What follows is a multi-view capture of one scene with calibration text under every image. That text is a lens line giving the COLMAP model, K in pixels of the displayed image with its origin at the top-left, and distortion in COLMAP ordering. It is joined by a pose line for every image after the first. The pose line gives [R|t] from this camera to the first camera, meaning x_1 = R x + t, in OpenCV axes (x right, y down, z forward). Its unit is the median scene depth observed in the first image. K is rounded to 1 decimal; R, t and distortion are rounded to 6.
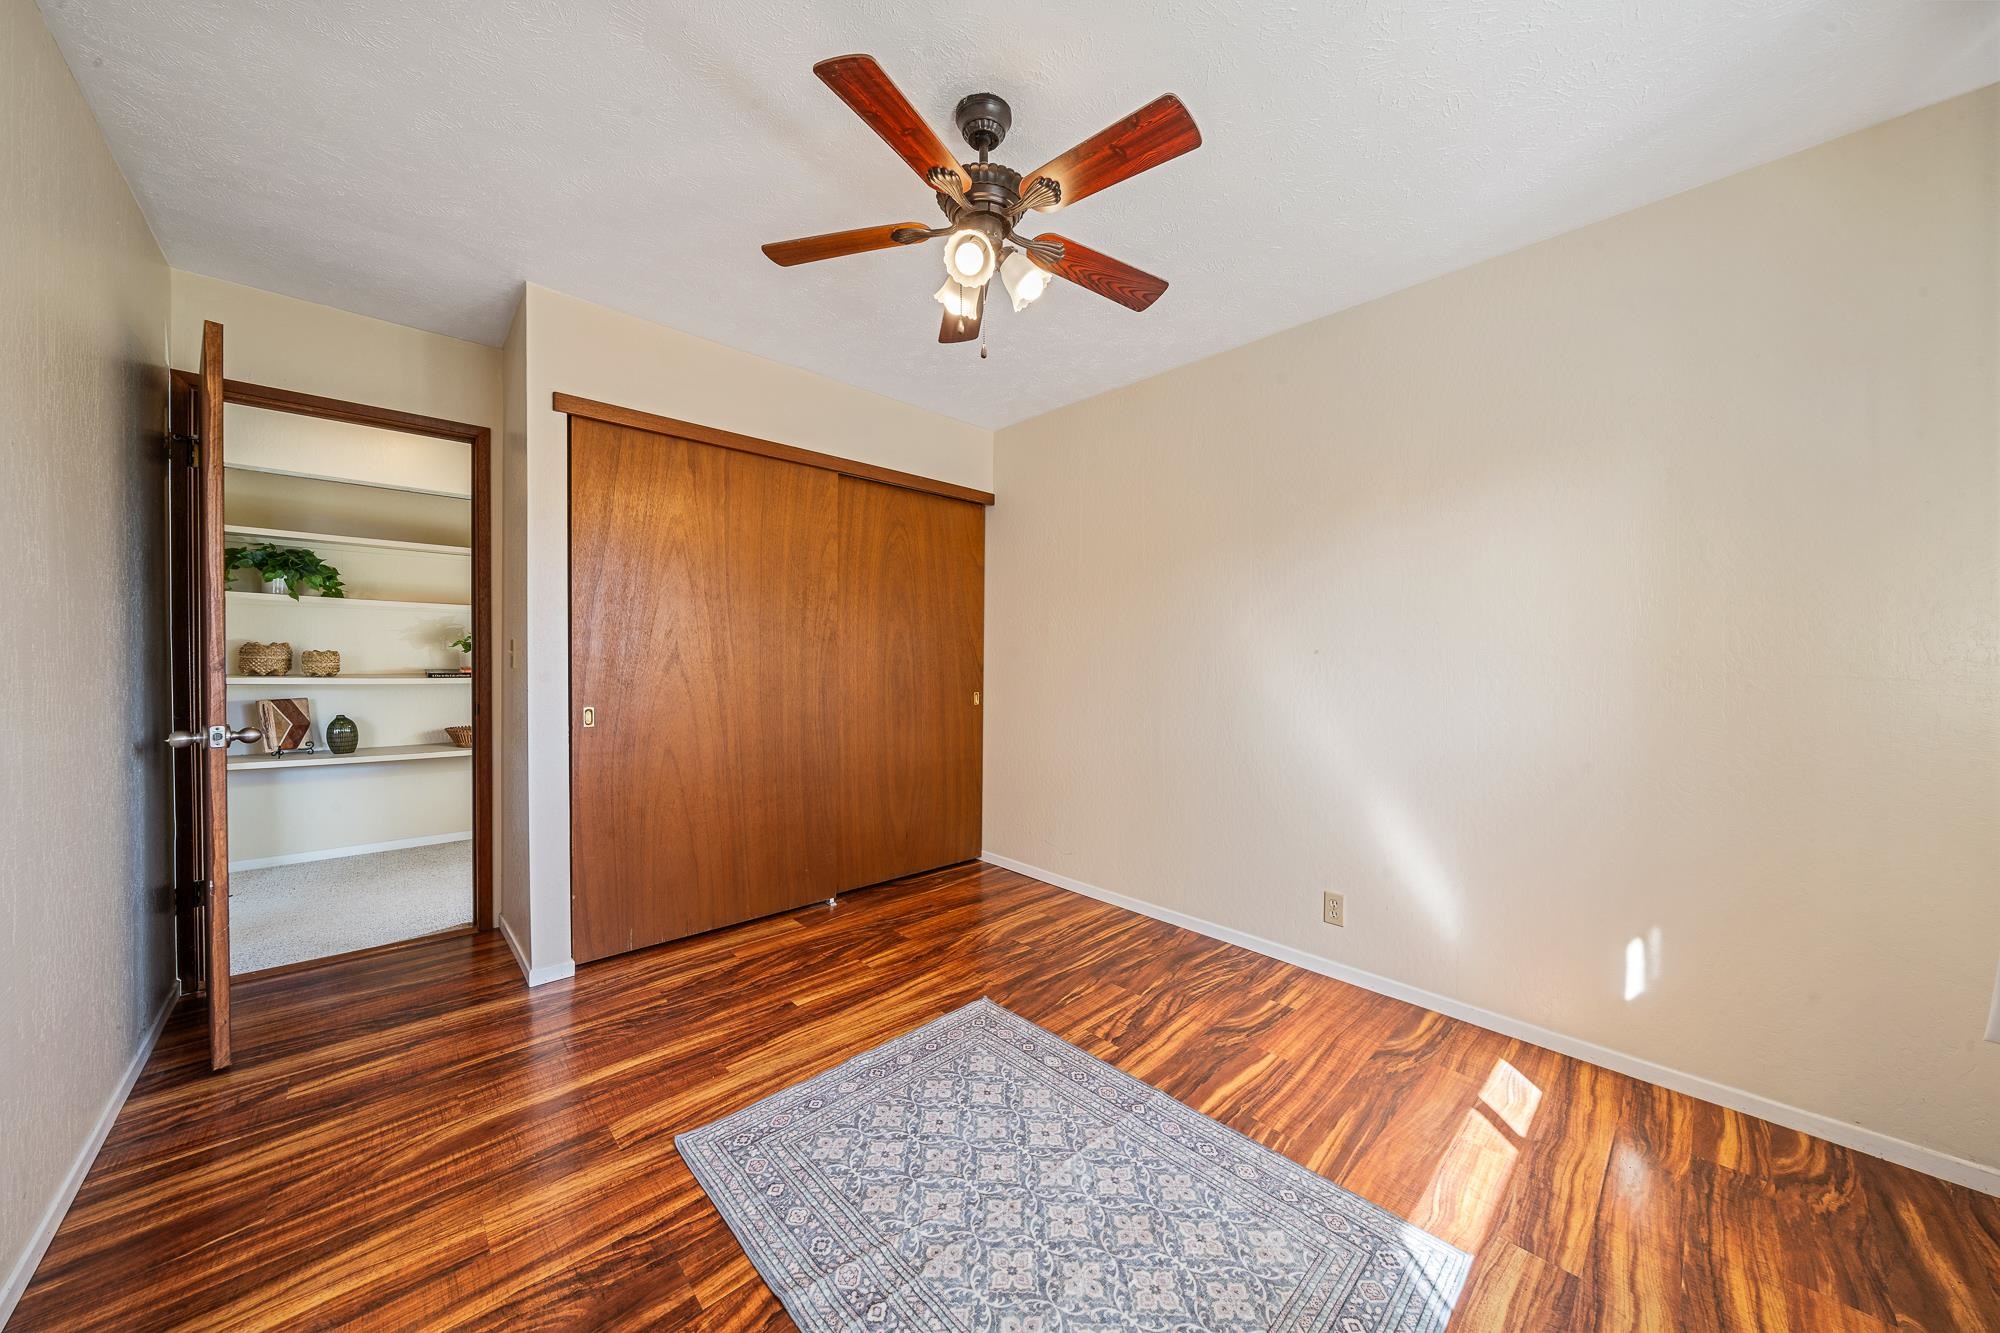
lens RADIAL K [[687.0, 0, 997.6], [0, 687.0, 679.4], [0, 0, 1]] dist [-0.000710, -0.000003]
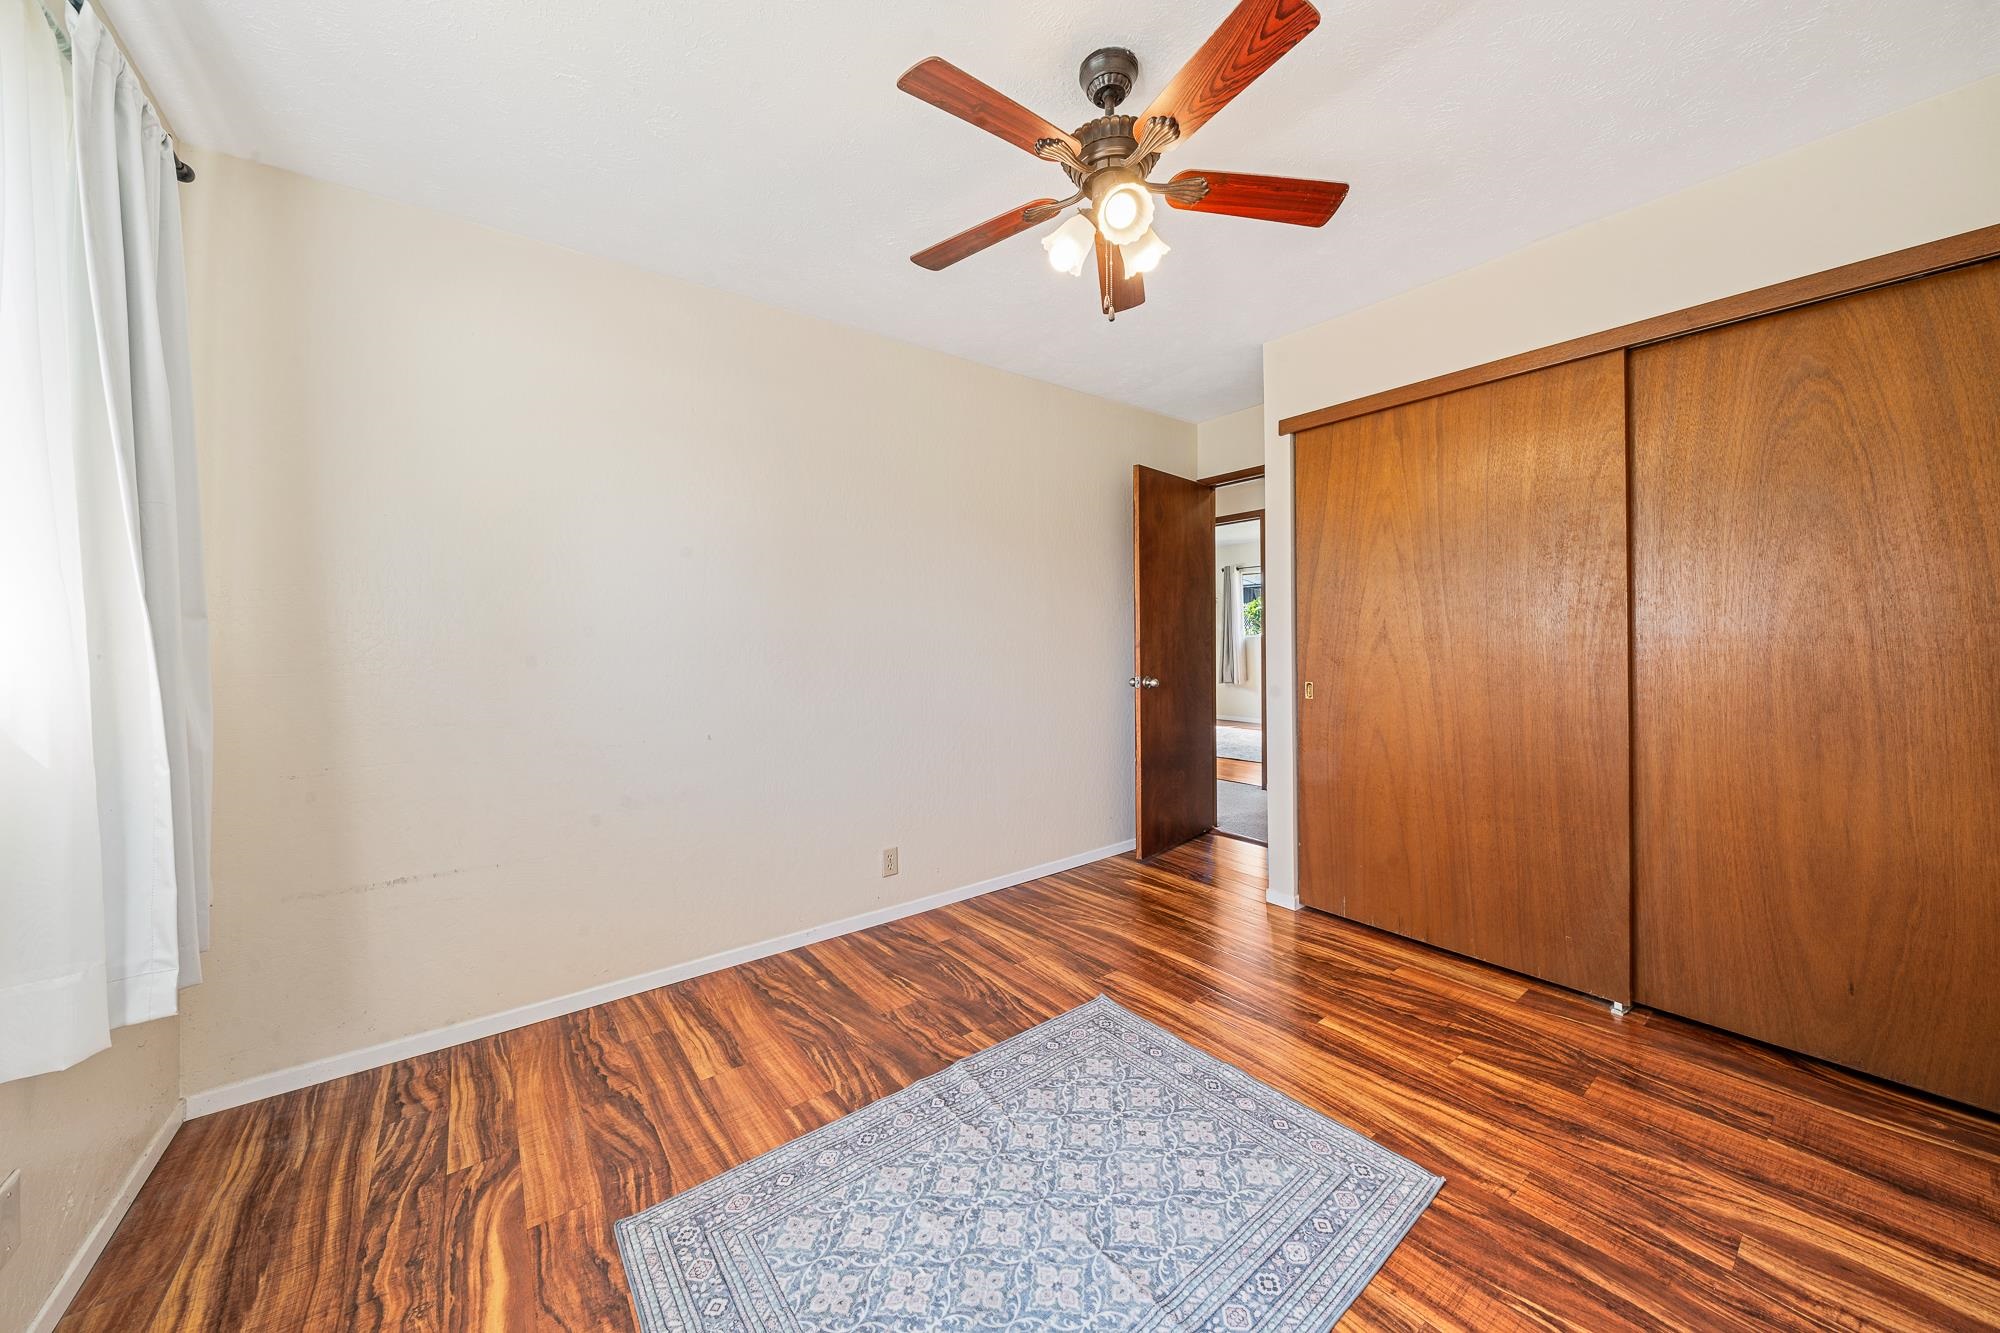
lens RADIAL K [[687.3, 0, 996.3], [0, 687.3, 641.5], [0, 0, 1]] dist [-0.000731, -0.000035]
pose [[-0.096270, -0.001412, -0.995354, 0.643107], [-0.019381, 0.999812, 0.000456, -0.017518], [0.995167, 0.019335, -0.096280, 0.649540]]
